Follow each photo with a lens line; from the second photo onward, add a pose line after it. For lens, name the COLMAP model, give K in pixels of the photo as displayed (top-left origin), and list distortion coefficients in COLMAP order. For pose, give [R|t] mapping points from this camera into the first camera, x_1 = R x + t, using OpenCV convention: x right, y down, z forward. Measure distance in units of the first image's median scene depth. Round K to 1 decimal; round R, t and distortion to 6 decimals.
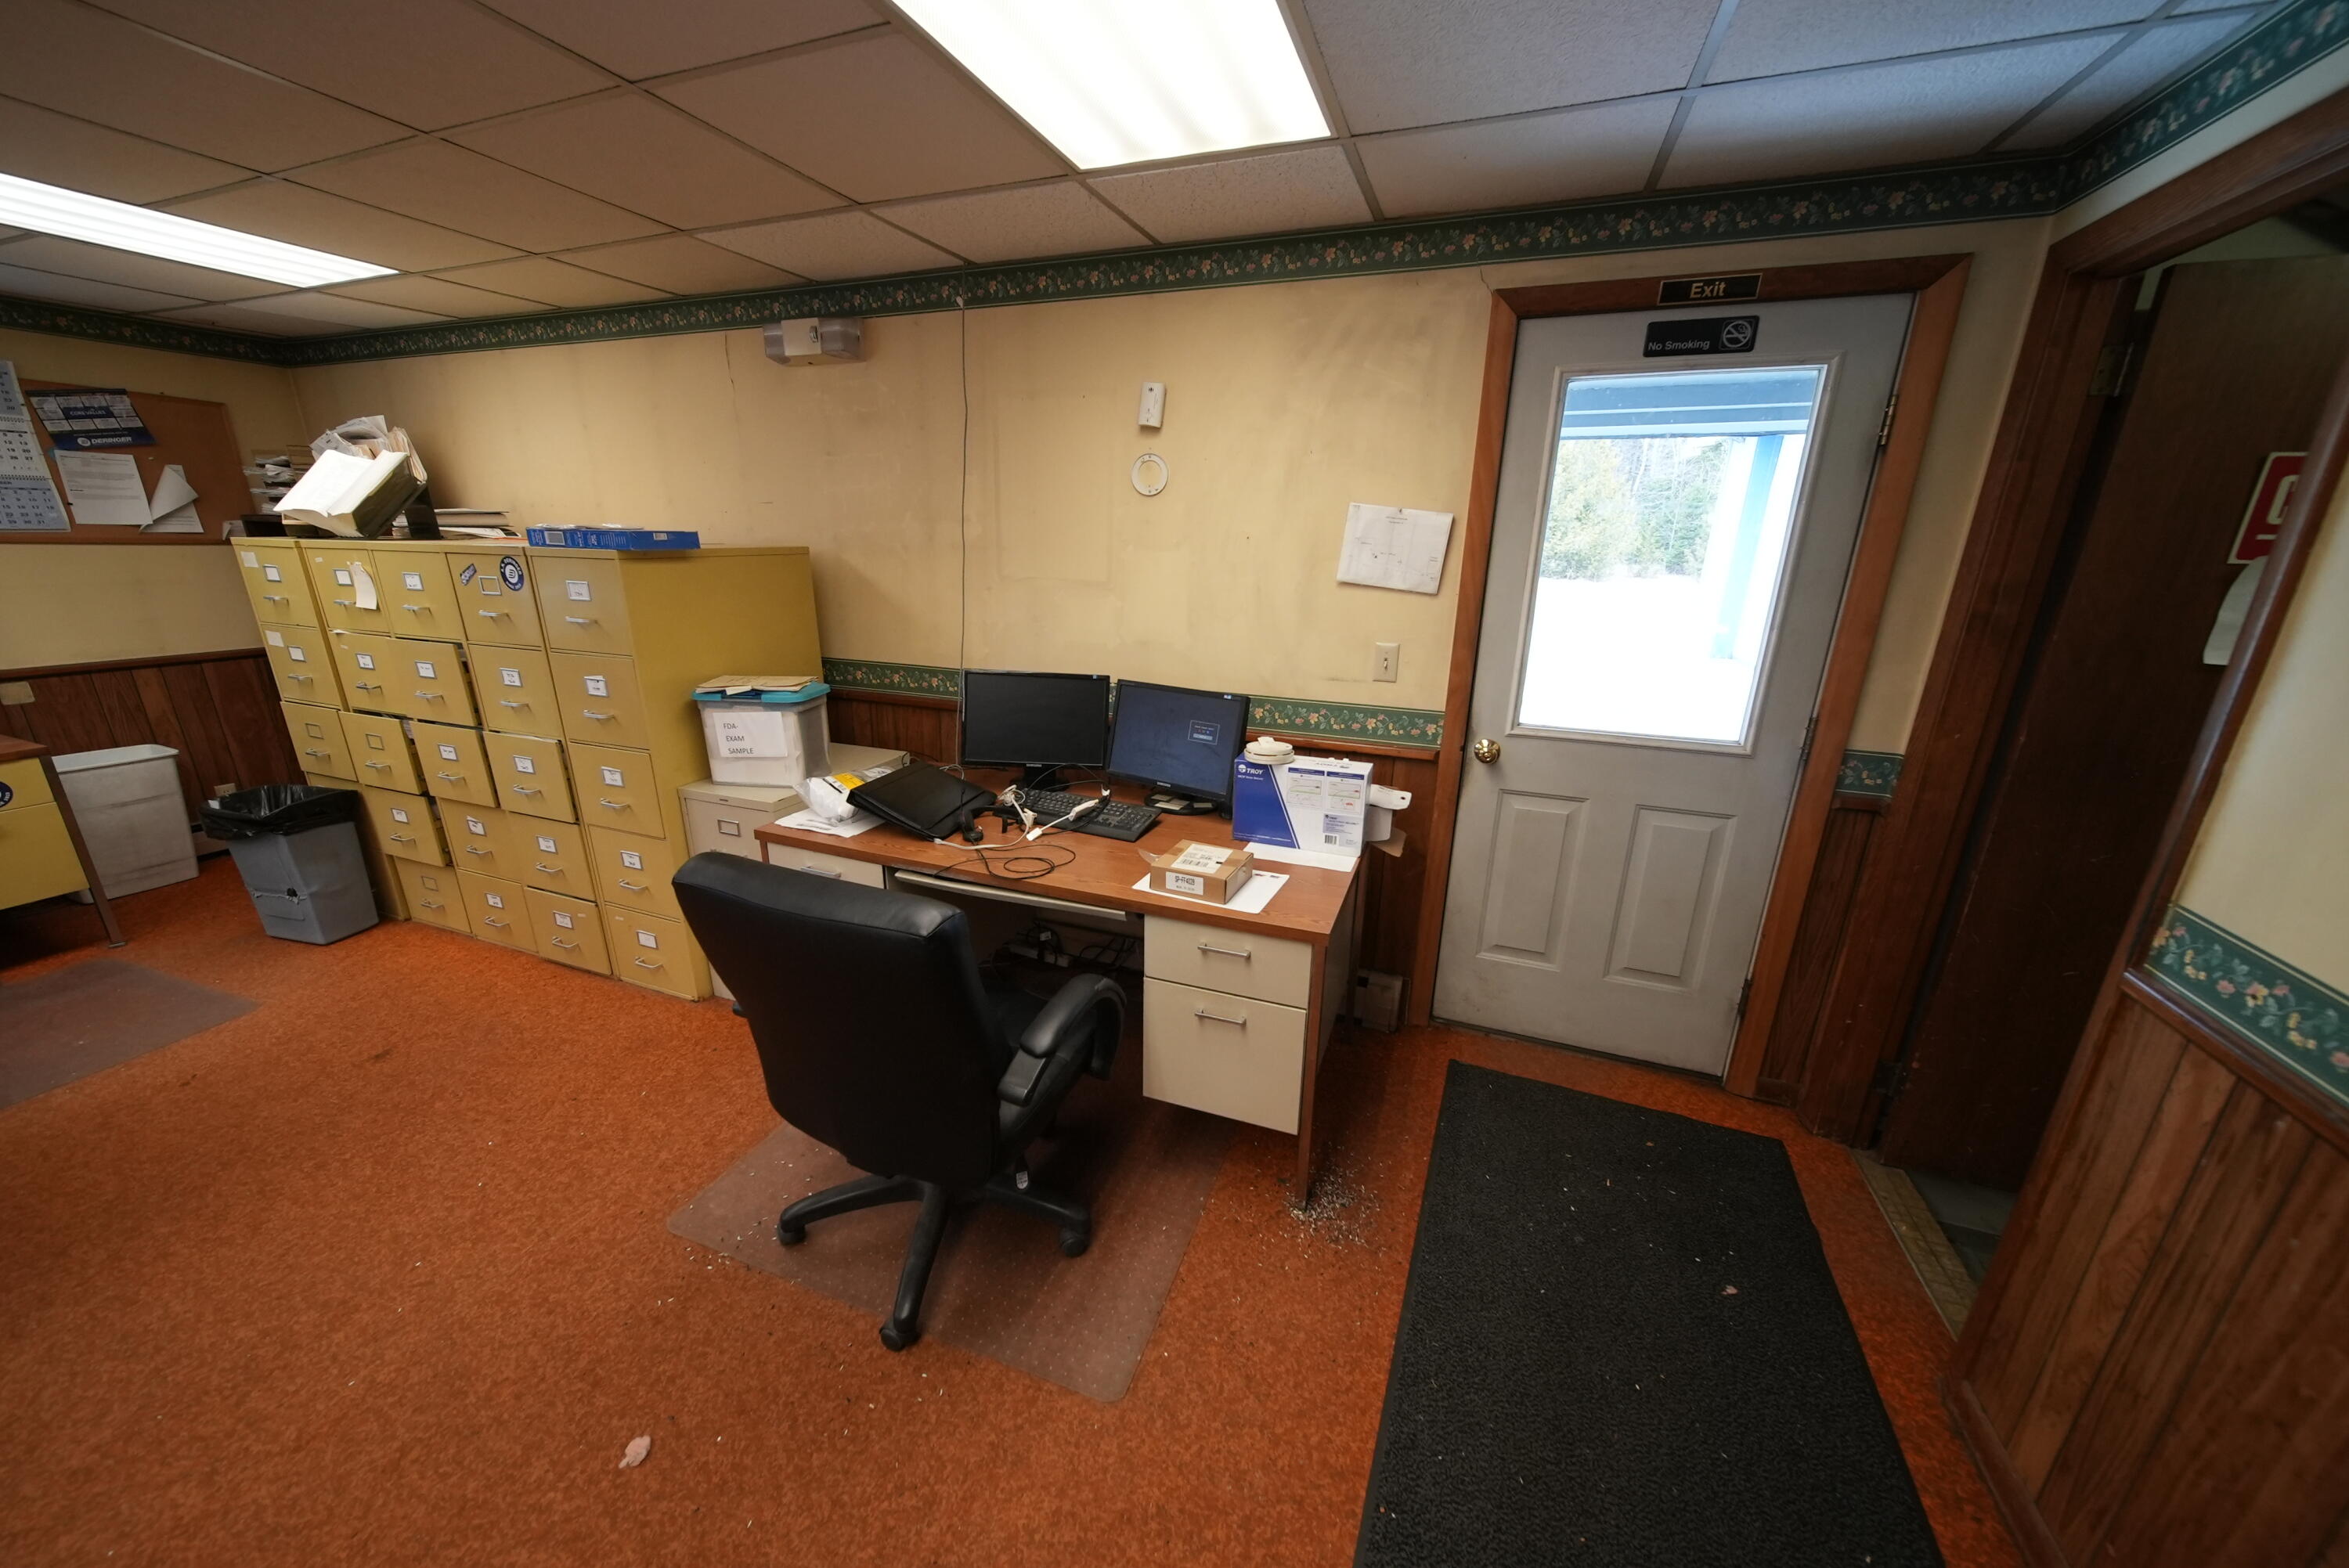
lens RADIAL K [[820.0, 0, 1170.1], [0, 820.0, 792.6], [0, 0, 1]] dist [0.000023, -0.001450]
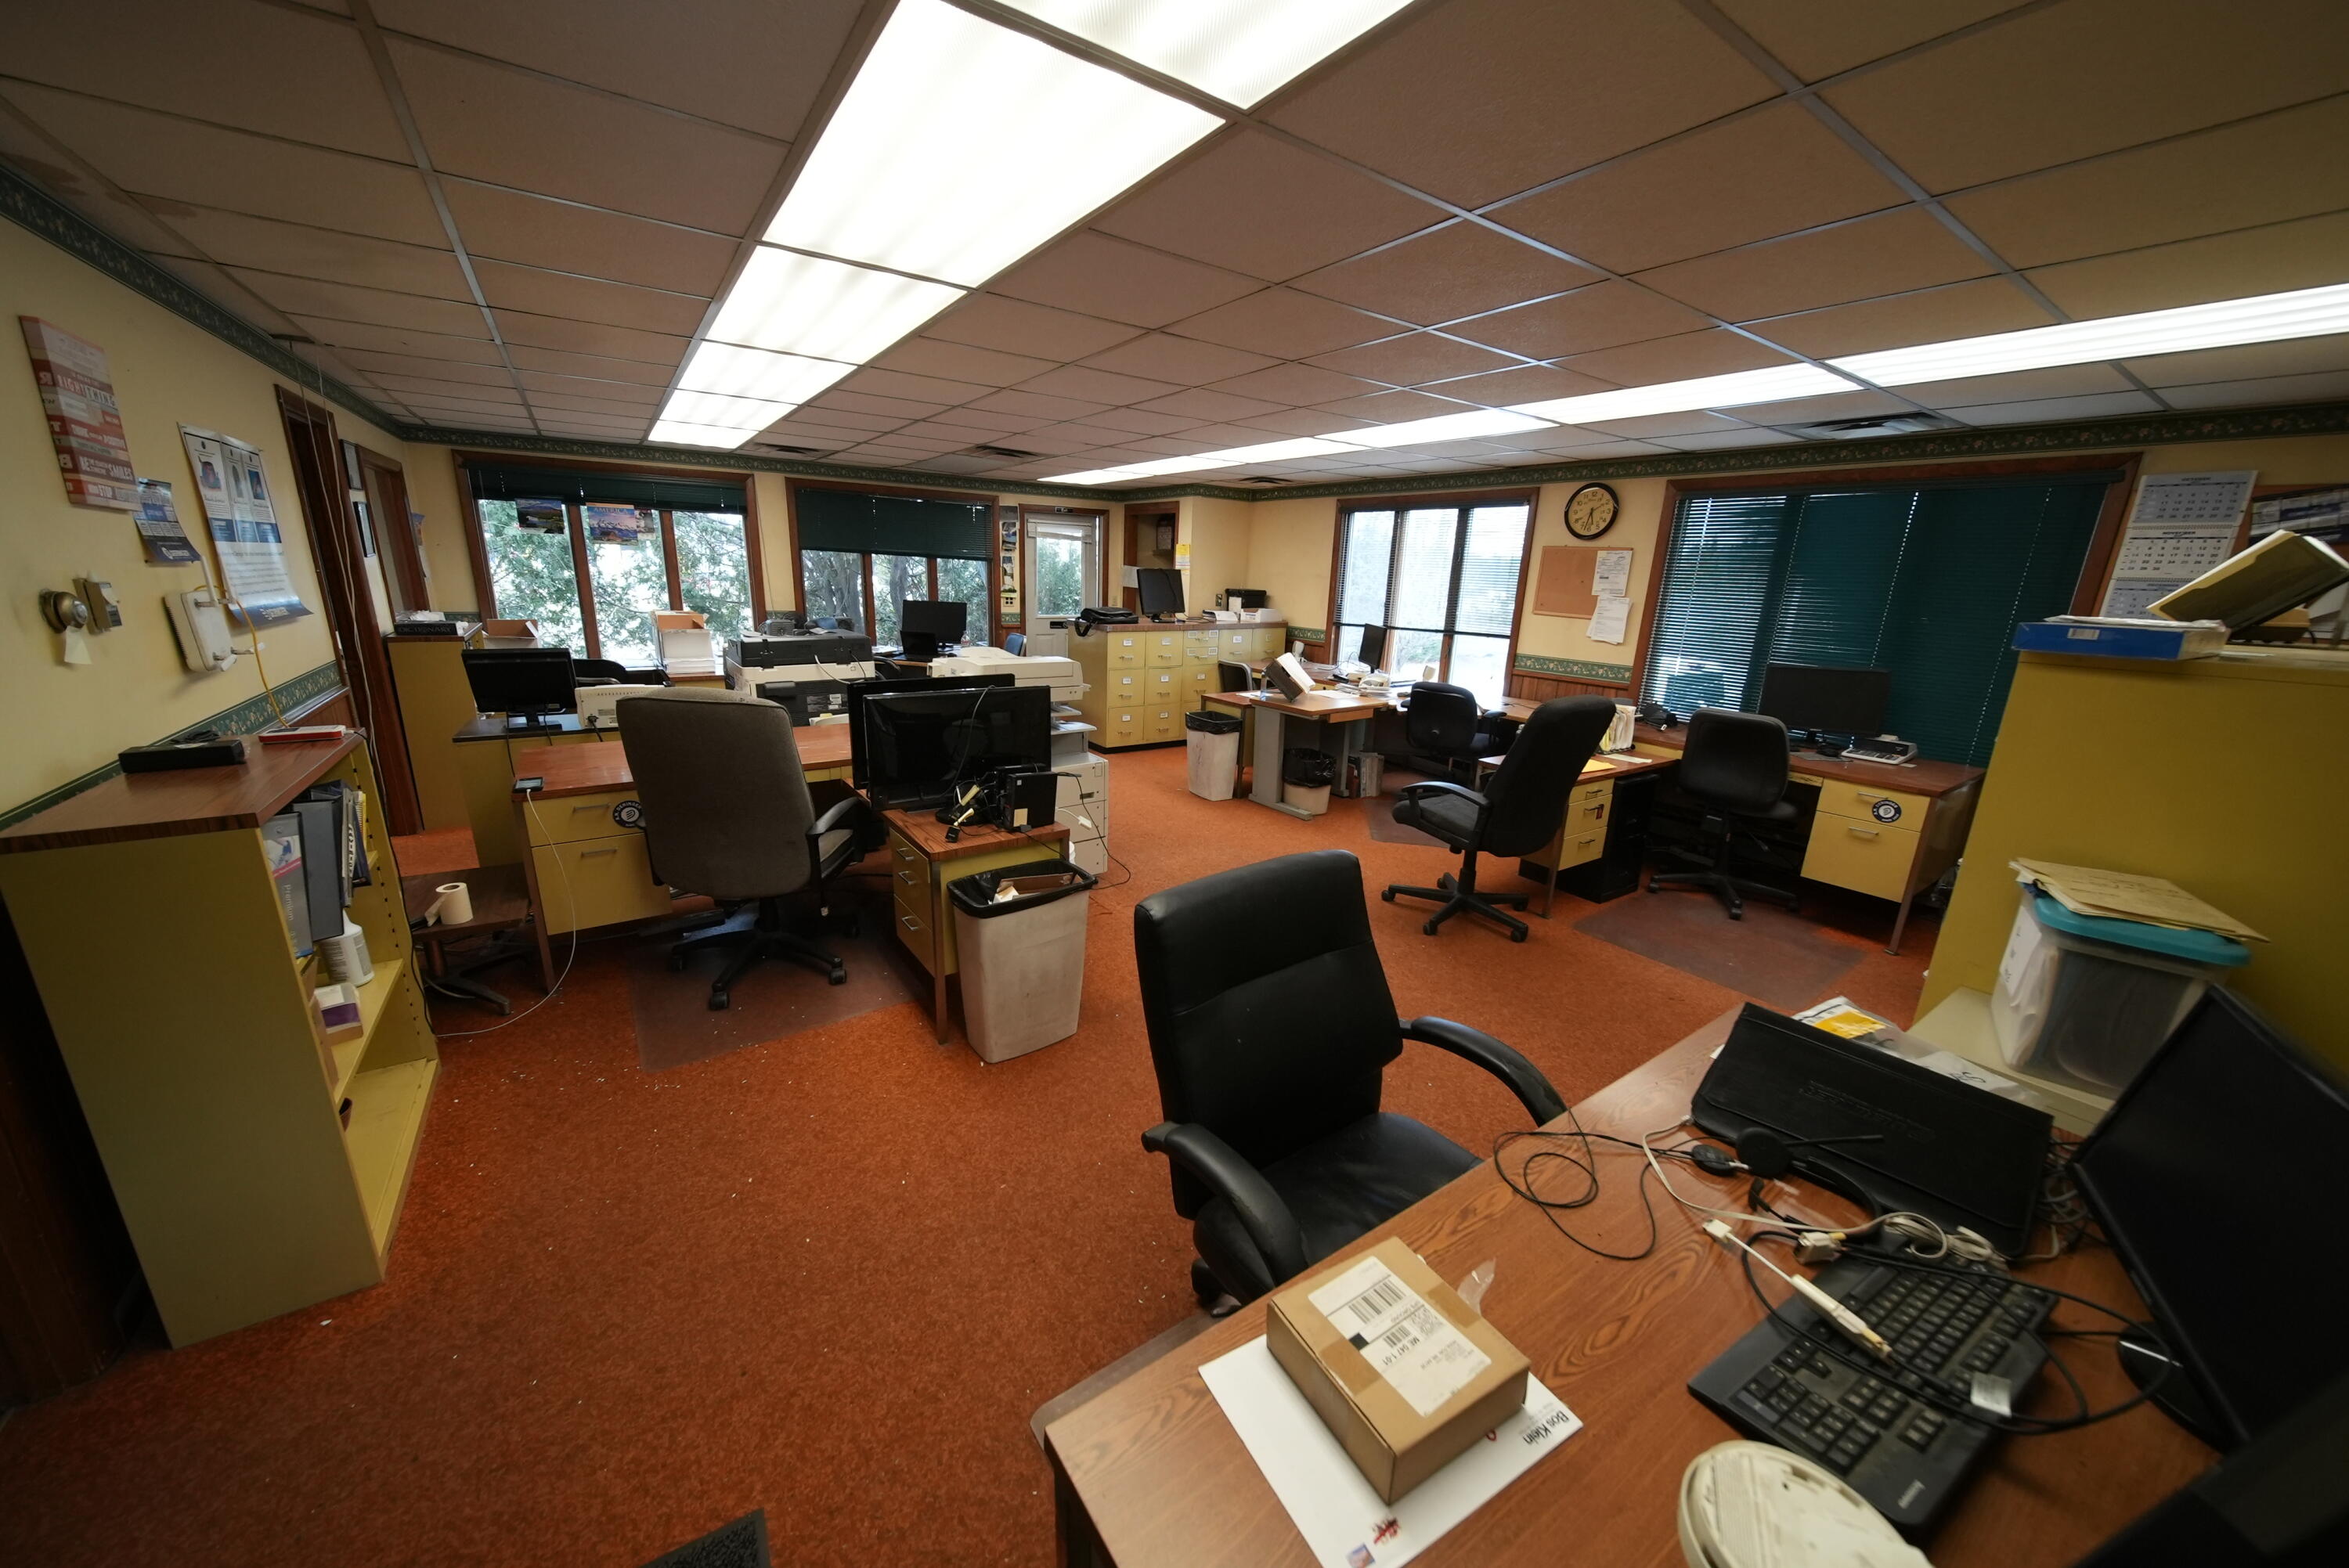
lens RADIAL K [[820.0, 0, 1167.1], [0, 820.0, 788.5], [0, 0, 1]] dist [0.000023, -0.001450]
pose [[-0.571416, 0.173004, -0.802218, 0.321835], [-0.288230, 0.872945, 0.393562, -0.244555], [0.768379, 0.456111, -0.448950, 0.764645]]
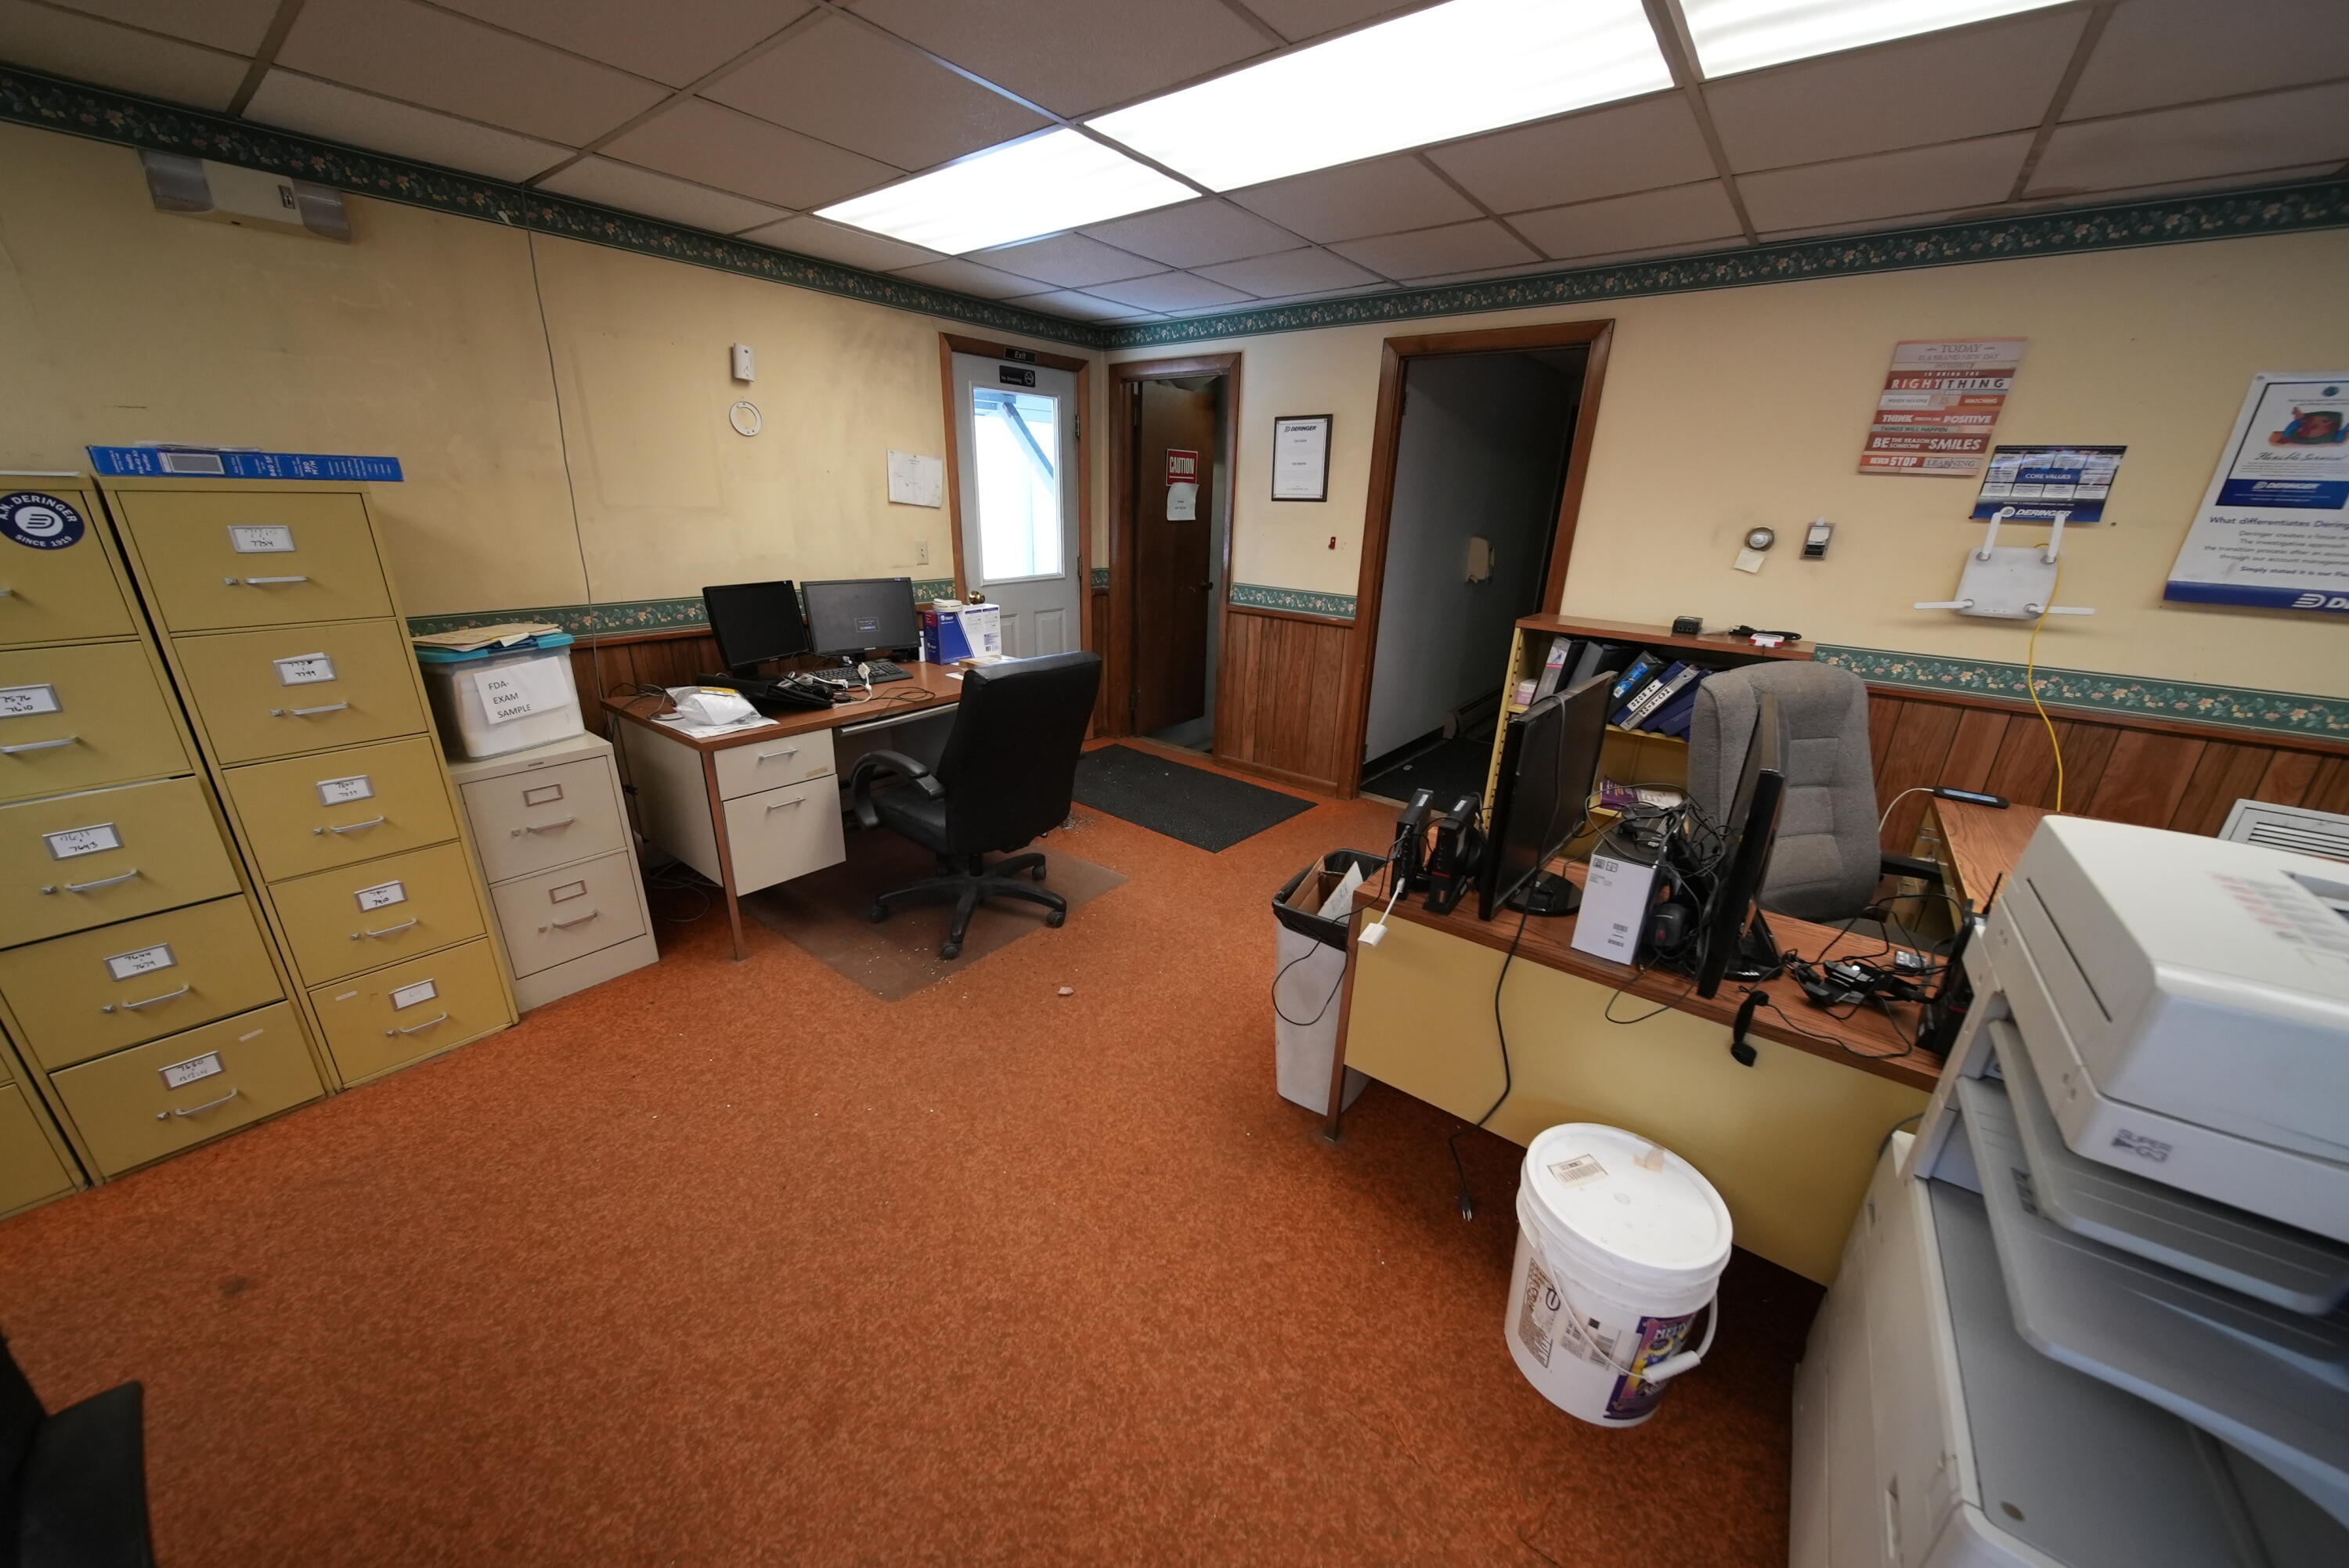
lens RADIAL K [[820.0, 0, 1168.7], [0, 820.0, 789.6], [0, 0, 1]] dist [0.000023, -0.001450]
pose [[0.301702, -0.336110, 0.892192, -1.190863], [0.262695, 0.928880, 0.261099, -0.017746], [-0.916497, 0.155600, 0.368539, 0.031752]]
